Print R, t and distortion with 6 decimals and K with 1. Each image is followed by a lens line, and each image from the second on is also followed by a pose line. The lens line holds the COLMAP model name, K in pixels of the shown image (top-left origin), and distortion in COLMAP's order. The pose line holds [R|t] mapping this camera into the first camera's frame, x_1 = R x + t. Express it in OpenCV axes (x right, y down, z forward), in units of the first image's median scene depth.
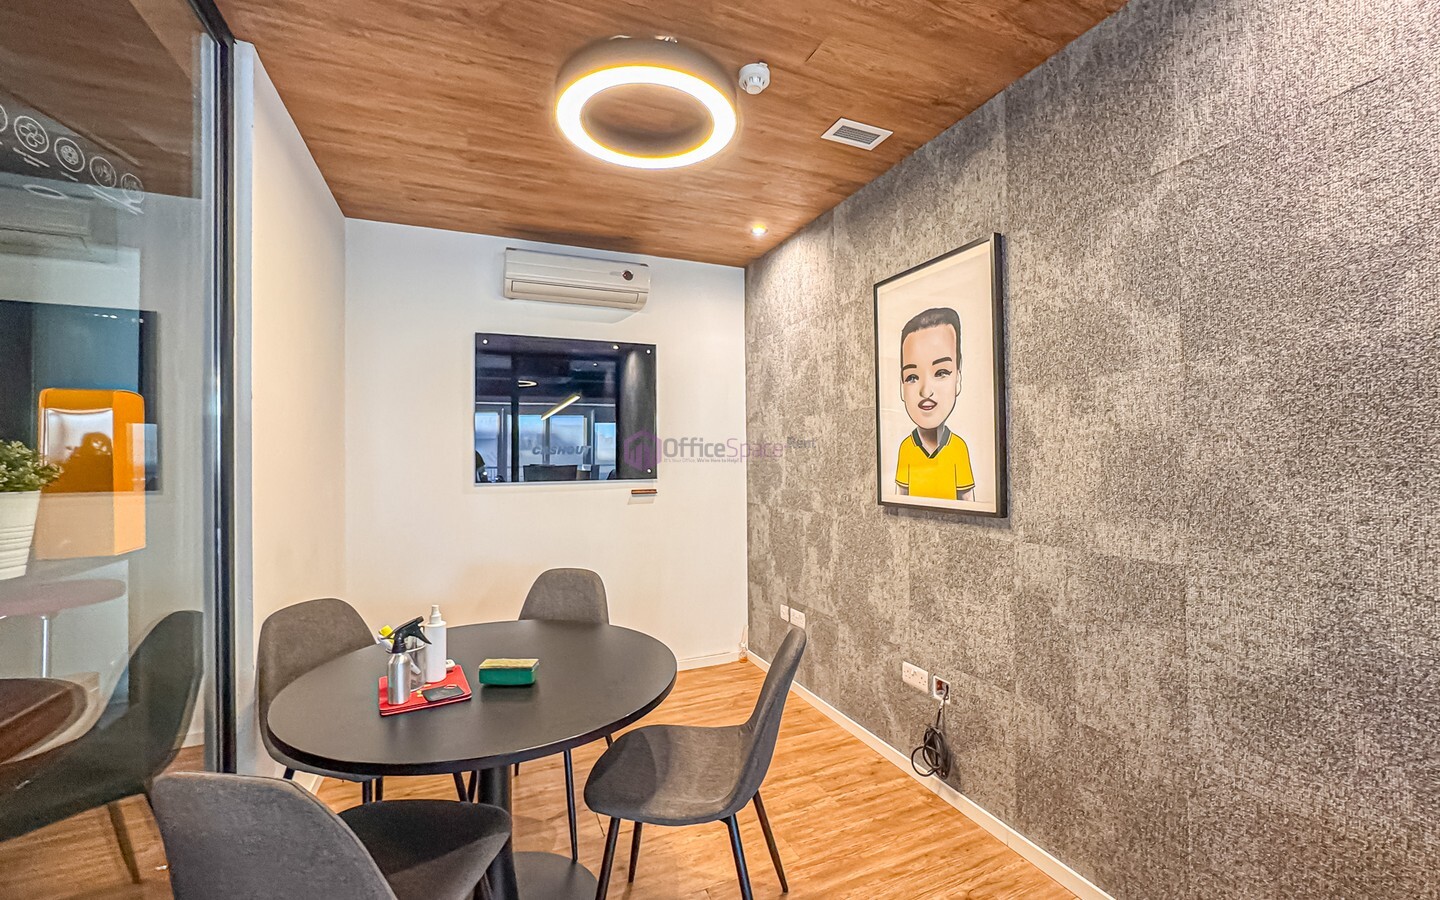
lens RADIAL K [[580.3, 0, 720.7], [0, 580.3, 453.6], [0, 0, 1]] dist [-0.041037, 0.018313]
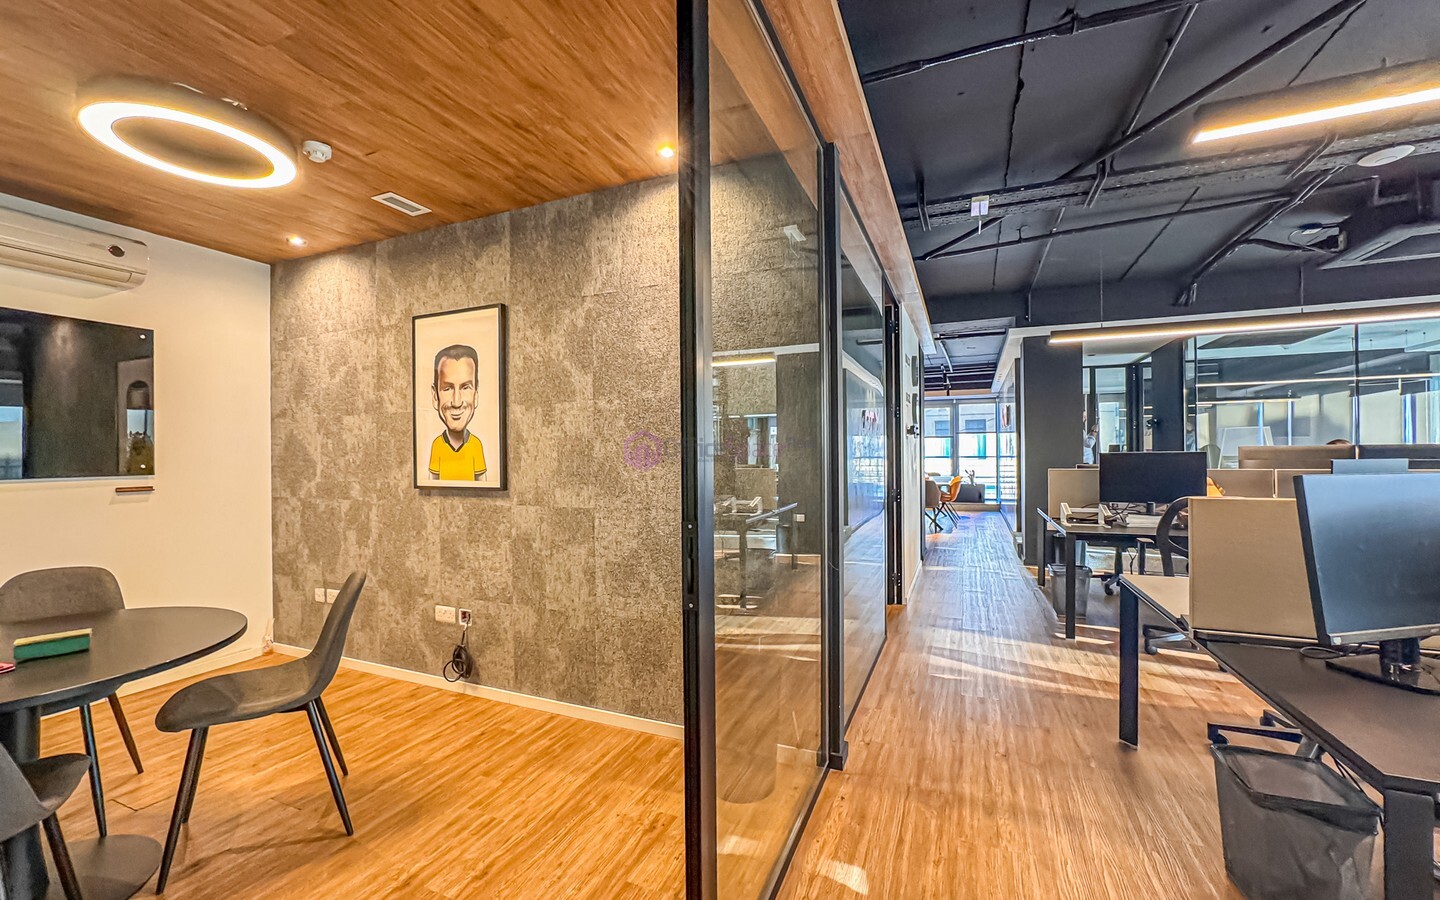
lens RADIAL K [[580.3, 0, 720.7], [0, 580.3, 453.6], [0, 0, 1]] dist [-0.041037, 0.018313]
pose [[0.716837, 0.003385, 0.697233, -0.149146], [-0.003781, 0.999992, -0.000968, 0.010934], [-0.697231, -0.001942, 0.716844, -0.446297]]
